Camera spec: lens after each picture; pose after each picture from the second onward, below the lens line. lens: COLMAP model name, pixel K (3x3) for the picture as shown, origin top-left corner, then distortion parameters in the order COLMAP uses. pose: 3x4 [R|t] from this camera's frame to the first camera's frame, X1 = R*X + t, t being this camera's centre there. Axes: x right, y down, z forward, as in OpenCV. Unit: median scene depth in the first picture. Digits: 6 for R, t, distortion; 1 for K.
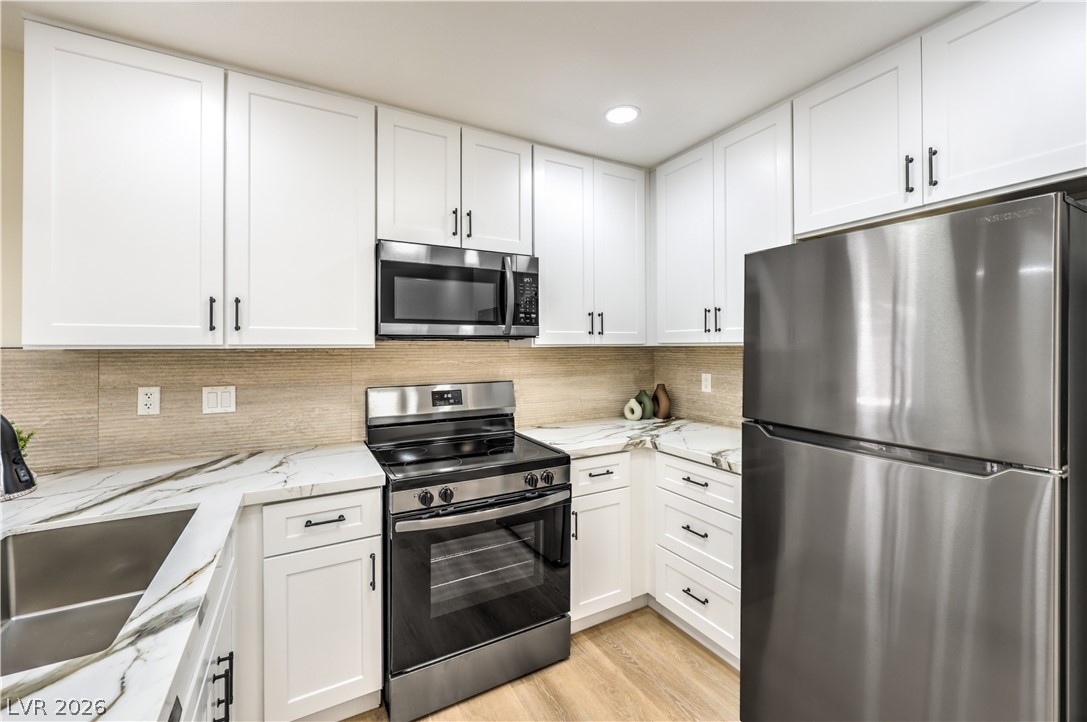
lens RADIAL K [[439.8, 0, 542.9], [0, 439.8, 346.1], [0, 0, 1]] dist [-0.001251, 0.000304]
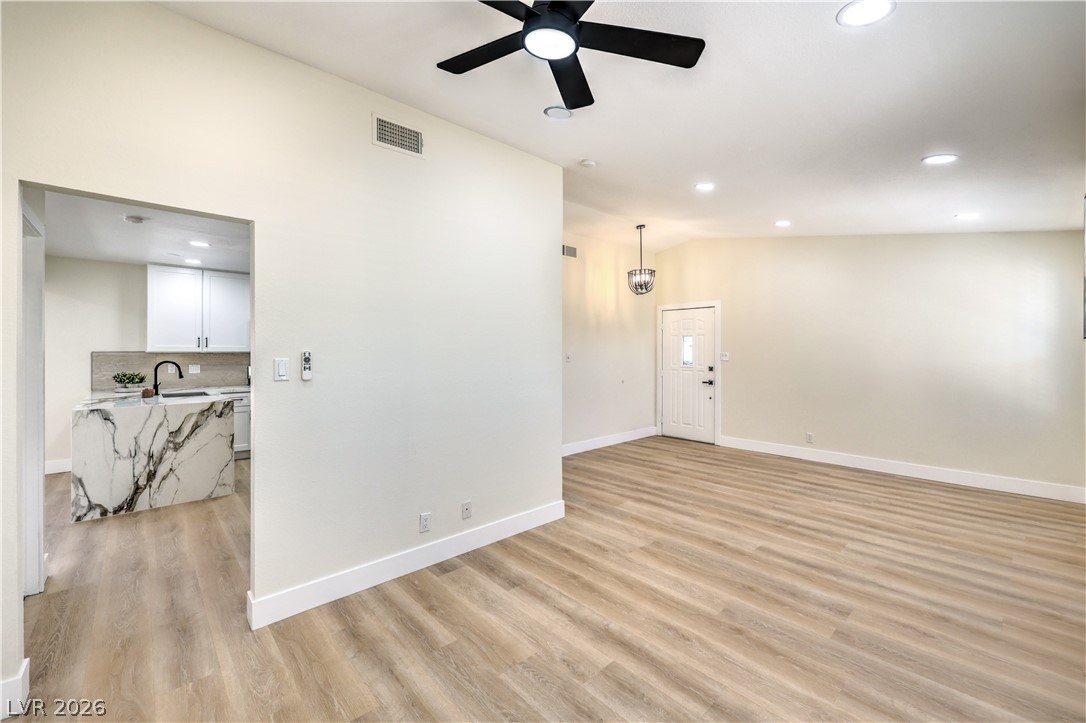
lens RADIAL K [[439.4, 0, 540.6], [0, 439.4, 352.9], [0, 0, 1]] dist [-0.001251, 0.000304]
pose [[0.970170, 0.006306, 0.242345, 0.828805], [-0.007754, 0.999957, 0.005022, -0.023668], [-0.242303, -0.006751, 0.970177, -2.440278]]
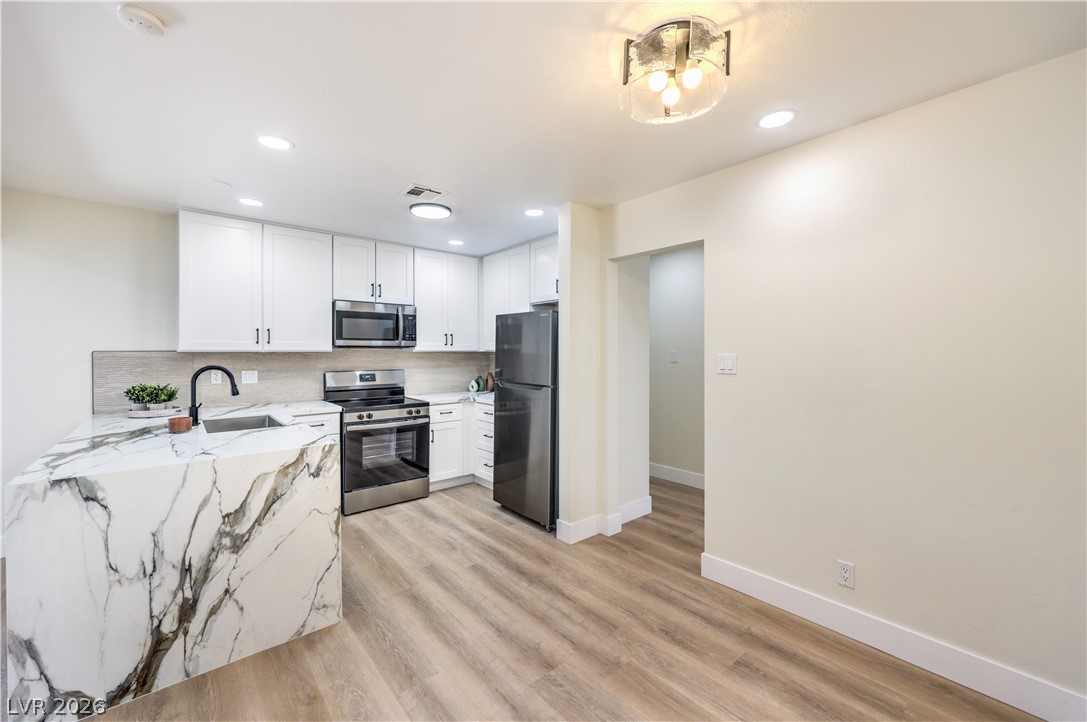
lens RADIAL K [[439.8, 0, 544.3], [0, 439.8, 356.3], [0, 0, 1]] dist [-0.001251, 0.000304]
pose [[0.979287, 0.002095, 0.202466, 0.171332], [-0.004323, 0.999935, 0.010564, -0.000881], [-0.202431, -0.011220, 0.979232, -1.179709]]
